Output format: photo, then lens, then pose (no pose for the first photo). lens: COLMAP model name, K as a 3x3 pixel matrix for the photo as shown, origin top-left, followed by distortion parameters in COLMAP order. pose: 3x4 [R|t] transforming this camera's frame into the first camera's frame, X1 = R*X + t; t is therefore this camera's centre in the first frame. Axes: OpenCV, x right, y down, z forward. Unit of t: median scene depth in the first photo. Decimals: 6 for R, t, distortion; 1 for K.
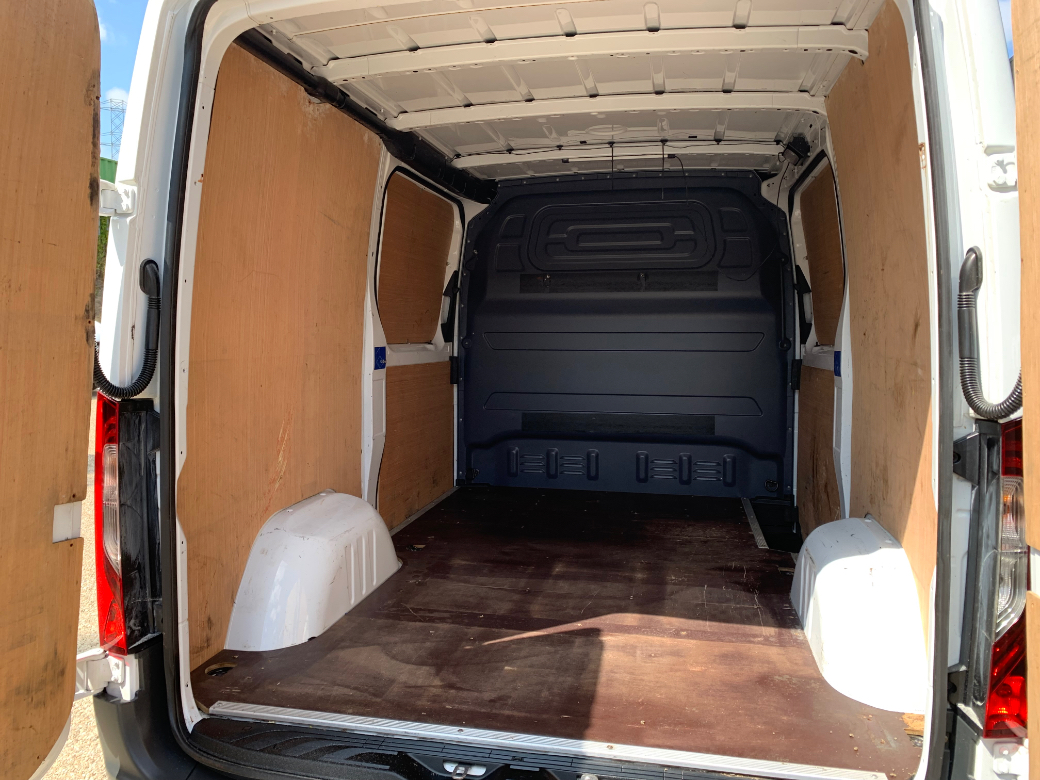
lens RADIAL K [[787.3, 0, 515.2], [0, 787.3, 388.1], [0, 0, 1]] dist [0.060441, -0.065712]
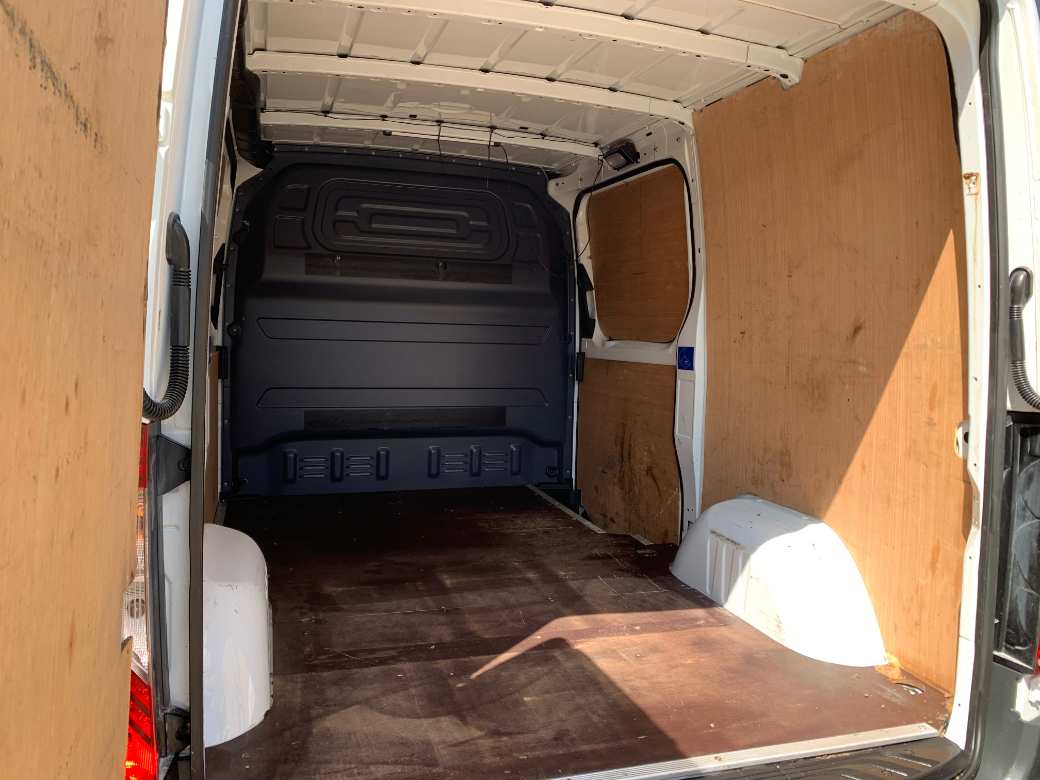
lens RADIAL K [[791.0, 0, 511.2], [0, 791.0, 393.1], [0, 0, 1]] dist [0.082010, -0.115507]
pose [[0.875606, -0.021524, 0.482546, -0.269953], [0.009718, 0.999589, 0.026952, -0.012557], [-0.482928, -0.018910, 0.875456, 0.126978]]
